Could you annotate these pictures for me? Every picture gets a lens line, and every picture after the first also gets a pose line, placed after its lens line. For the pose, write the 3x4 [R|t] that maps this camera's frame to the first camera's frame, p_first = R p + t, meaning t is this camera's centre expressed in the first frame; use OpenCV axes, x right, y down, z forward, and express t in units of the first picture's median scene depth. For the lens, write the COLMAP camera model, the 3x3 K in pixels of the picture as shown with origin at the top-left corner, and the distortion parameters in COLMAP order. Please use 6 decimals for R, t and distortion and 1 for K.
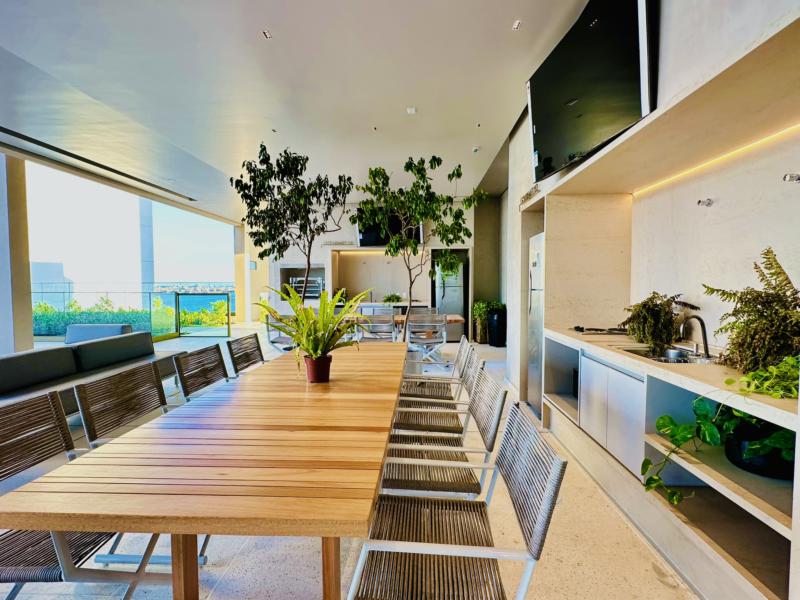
lens RADIAL K [[411.6, 0, 398.4], [0, 411.6, 302.9], [0, 0, 1]] dist [0.000134, -0.001677]
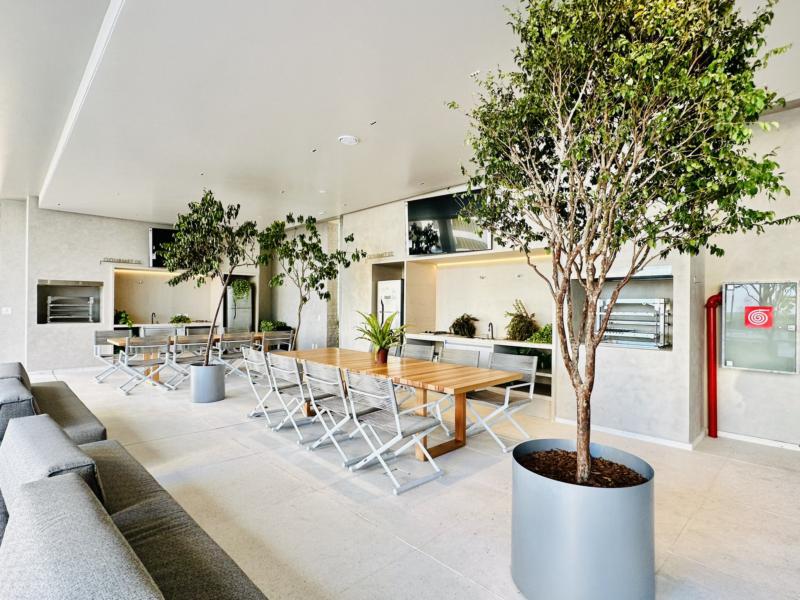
lens RADIAL K [[411.6, 0, 398.4], [0, 411.6, 302.9], [0, 0, 1]] dist [0.000134, -0.001677]
pose [[0.687189, 0.010309, 0.726406, -1.014172], [0.022134, 0.999138, -0.035119, -0.010335], [-0.726142, 0.040212, 0.686368, -0.234596]]
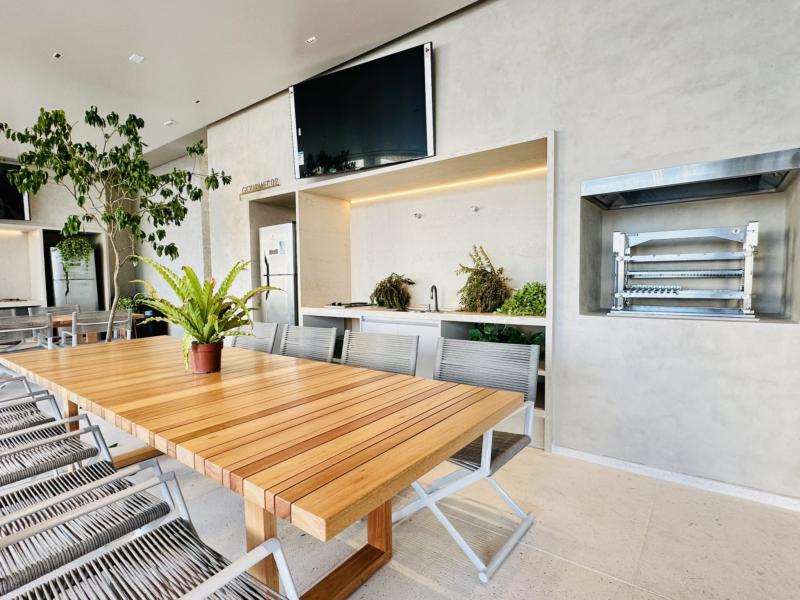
lens RADIAL K [[411.6, 0, 398.4], [0, 411.6, 302.9], [0, 0, 1]] dist [0.000134, -0.001677]
pose [[0.565149, -0.053422, 0.823258, -0.449222], [0.048536, 0.998326, 0.031464, 0.026905], [-0.823560, 0.022176, 0.566795, 0.129960]]
